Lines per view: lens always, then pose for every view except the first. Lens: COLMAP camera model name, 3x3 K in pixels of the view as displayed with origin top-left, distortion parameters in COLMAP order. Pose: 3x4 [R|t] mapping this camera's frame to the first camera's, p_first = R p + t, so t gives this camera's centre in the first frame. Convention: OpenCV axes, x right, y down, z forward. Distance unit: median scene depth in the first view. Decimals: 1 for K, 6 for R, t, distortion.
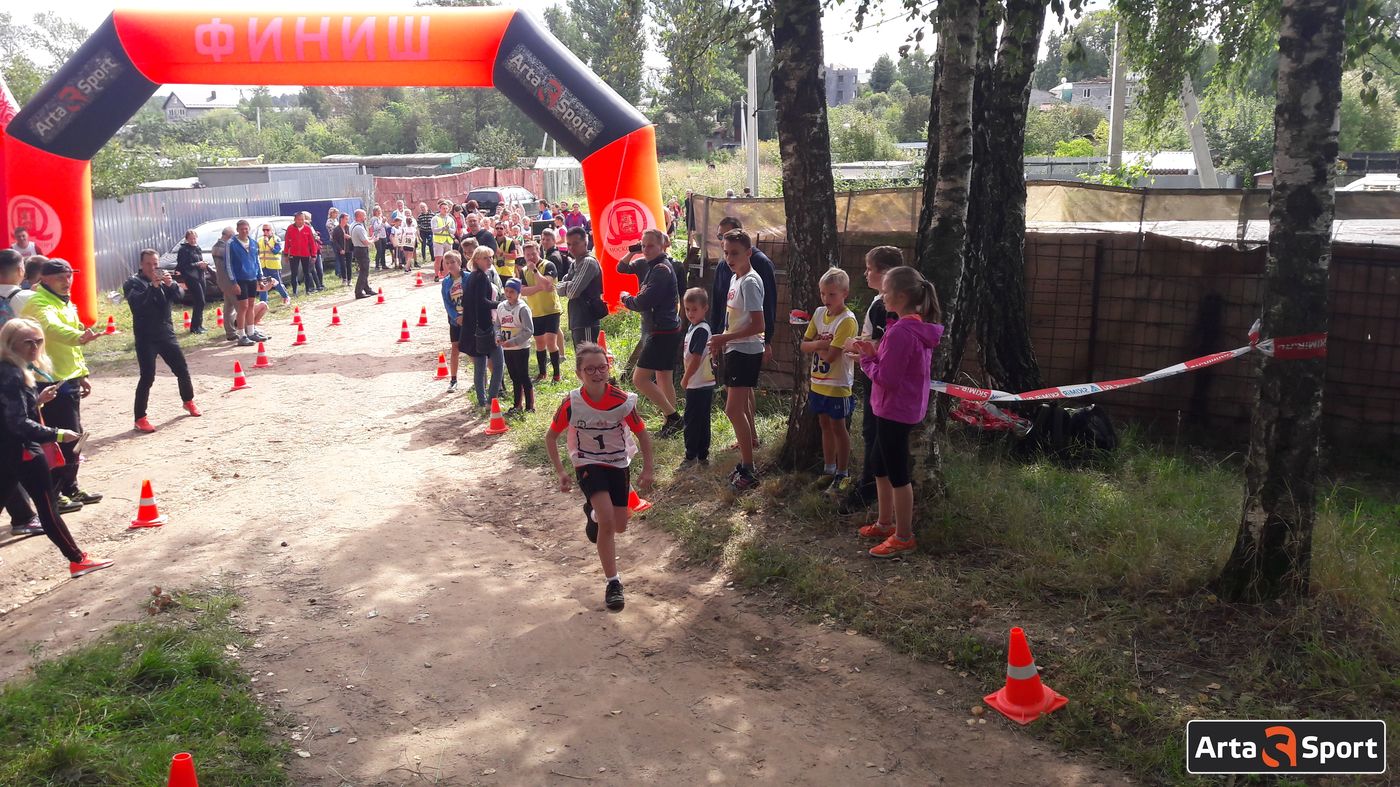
lens RADIAL K [[1028.7, 0, 699.6], [0, 1028.7, 383.9], [0, 0, 1]] dist [0.097174, -0.191792]
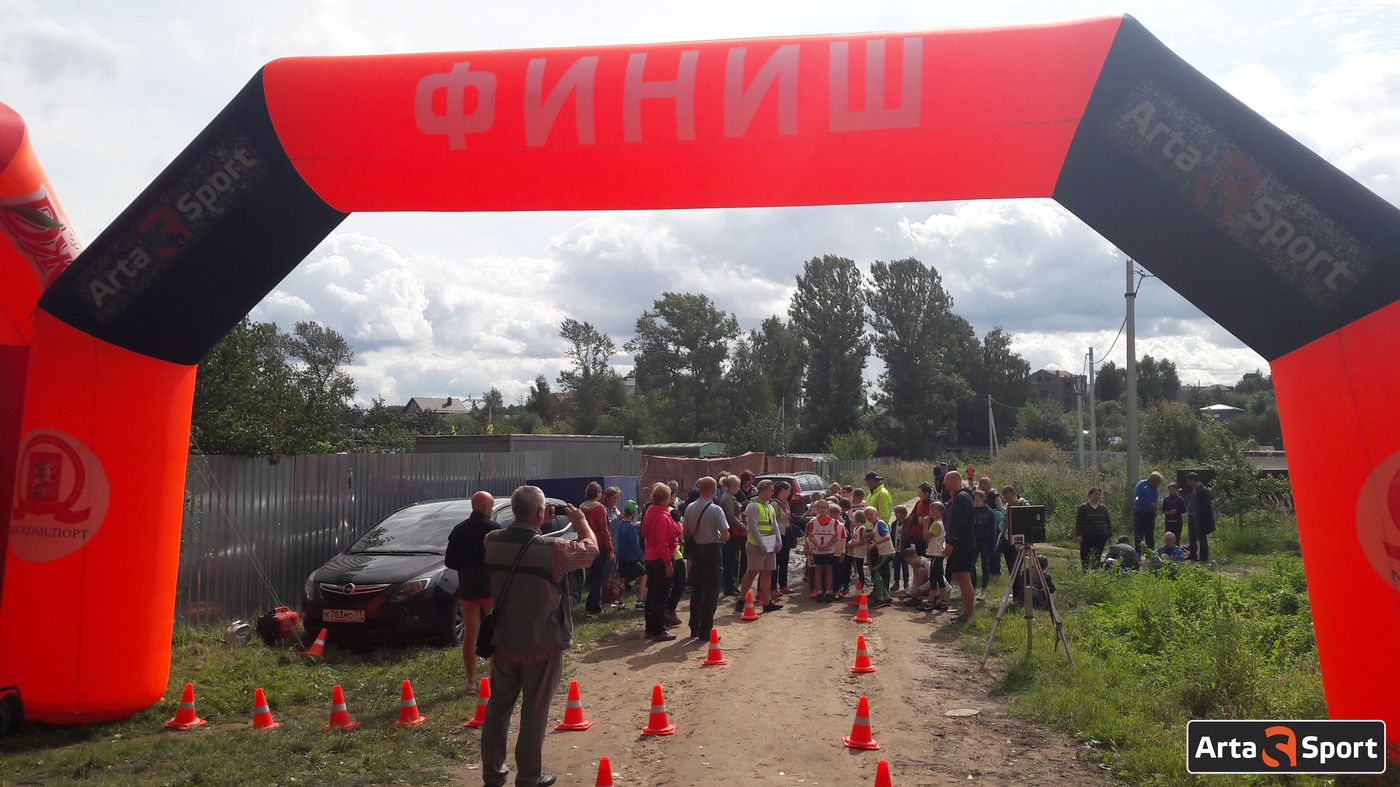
lens RADIAL K [[1014.1, 0, 702.7], [0, 1014.1, 437.3], [0, 0, 1]] dist [0.214049, -0.467203]
pose [[0.983462, 0.005764, -0.181022, -0.649106], [-0.049277, 0.970305, -0.236814, -0.193073], [0.174282, 0.241818, 0.954542, 1.450782]]
